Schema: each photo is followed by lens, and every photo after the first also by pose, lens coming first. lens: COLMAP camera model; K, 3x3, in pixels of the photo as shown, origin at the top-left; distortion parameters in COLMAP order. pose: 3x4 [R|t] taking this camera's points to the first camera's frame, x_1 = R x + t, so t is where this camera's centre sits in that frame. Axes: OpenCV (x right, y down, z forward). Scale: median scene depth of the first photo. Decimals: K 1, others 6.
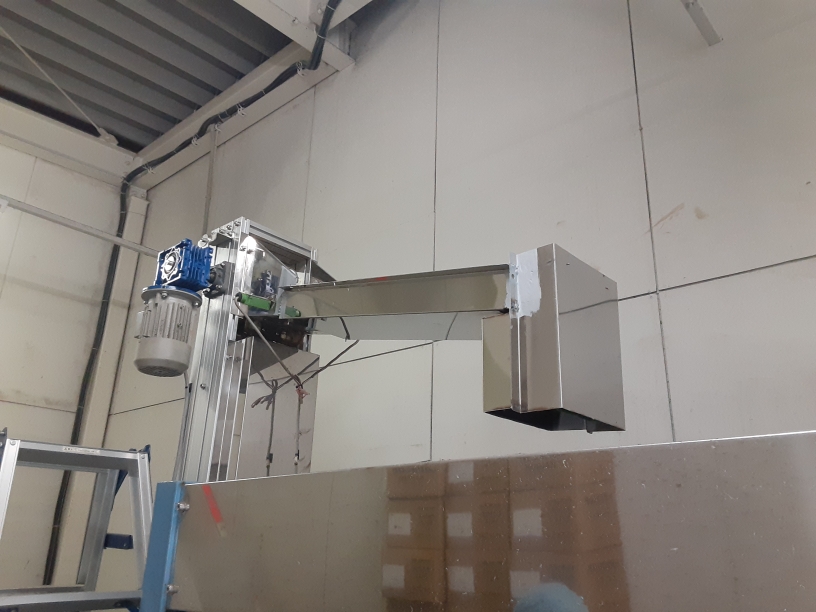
lens RADIAL K [[649.8, 0, 418.8], [0, 649.8, 314.1], [0, 0, 1]] dist [0.125237, -0.159938]
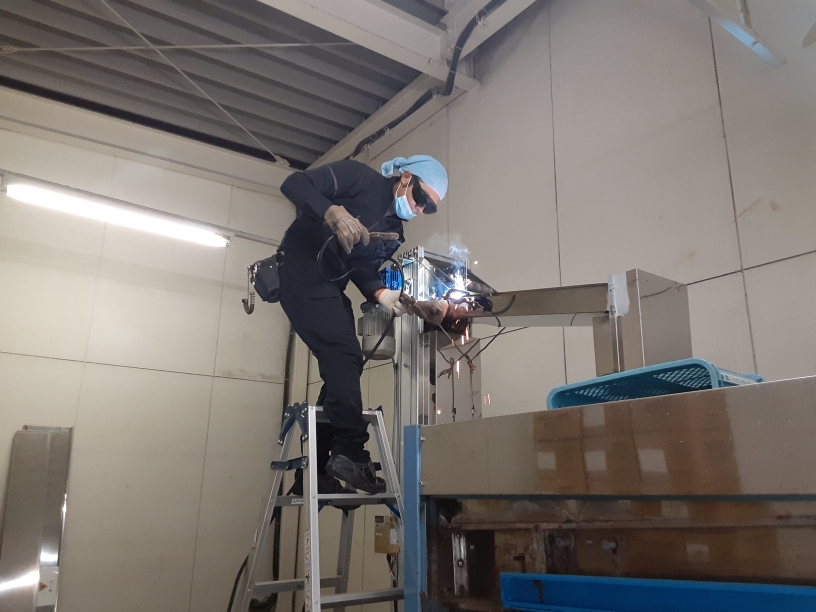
lens RADIAL K [[649.8, 0, 418.8], [0, 649.8, 314.1], [0, 0, 1]] dist [0.125237, -0.159938]
pose [[0.977463, -0.072673, -0.198204, 0.001089], [0.085747, 0.994616, 0.058189, -0.084341], [0.192909, -0.073873, 0.978432, -0.404418]]
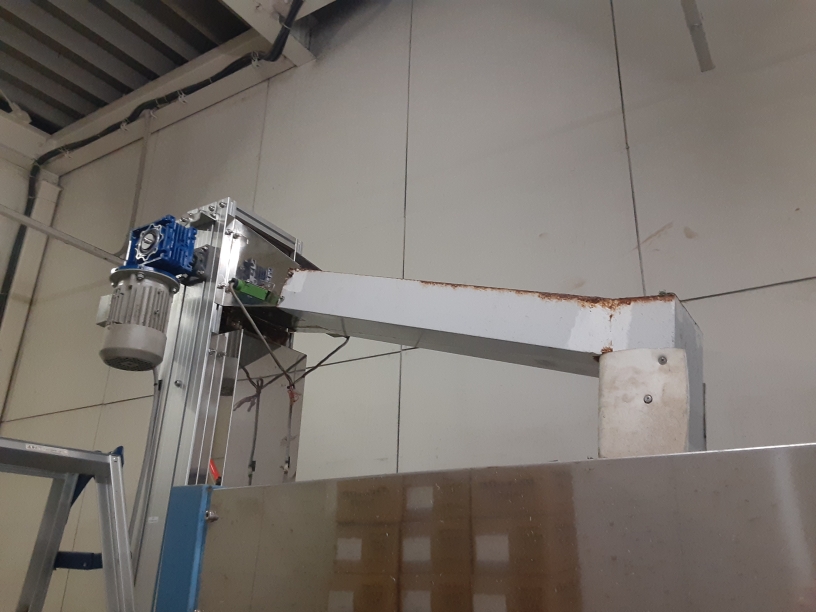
lens RADIAL K [[649.8, 0, 418.8], [0, 649.8, 314.1], [0, 0, 1]] dist [0.125237, -0.159938]
pose [[0.986405, 0.054833, 0.154911, -0.144207], [-0.049441, 0.998037, -0.038451, 0.033927], [-0.156716, 0.030270, 0.987180, 0.071211]]
